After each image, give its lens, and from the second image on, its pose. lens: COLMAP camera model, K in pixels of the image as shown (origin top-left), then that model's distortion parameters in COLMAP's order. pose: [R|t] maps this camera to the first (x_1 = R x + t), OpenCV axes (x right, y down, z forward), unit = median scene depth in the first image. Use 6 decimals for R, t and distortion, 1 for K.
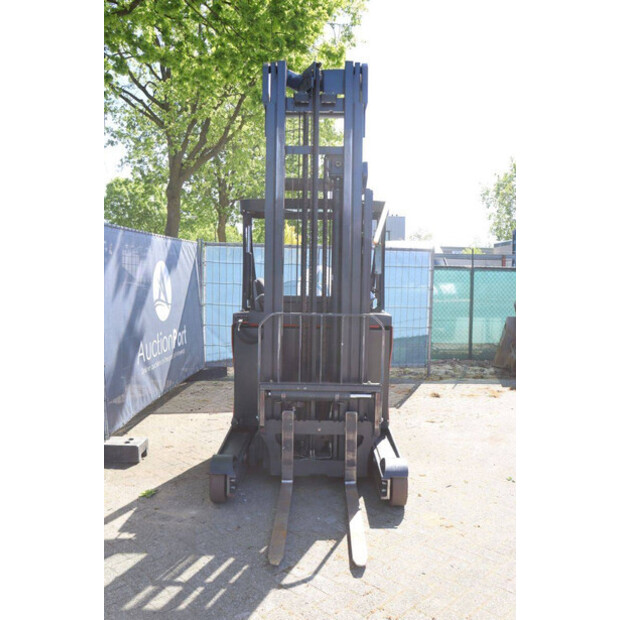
lens RADIAL K [[548.2, 0, 311.0], [0, 548.2, 321.2], [0, 0, 1]] dist [-0.109221, 0.012450]
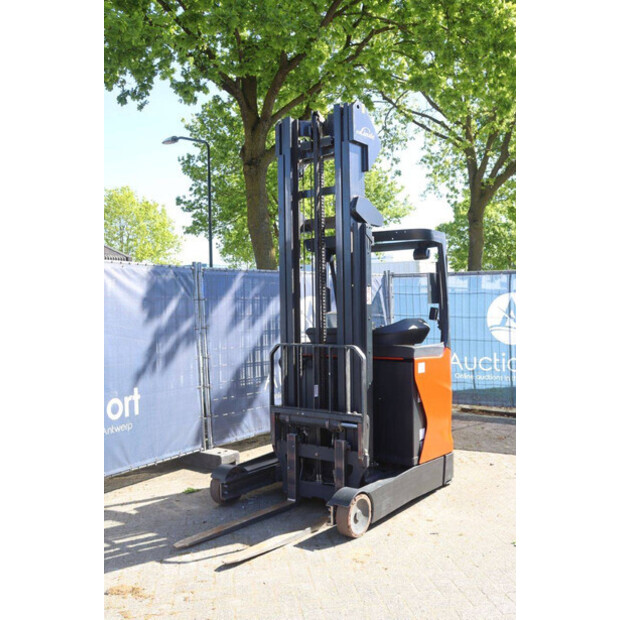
lens RADIAL K [[618.1, 0, 309.0], [0, 618.1, 320.8], [0, 0, 1]] dist [-0.062520, 0.007664]
pose [[0.799657, -0.019903, -0.600127, 0.727813], [-0.014770, 0.998496, -0.052796, 0.003840], [0.600275, 0.051083, 0.798161, 0.026403]]
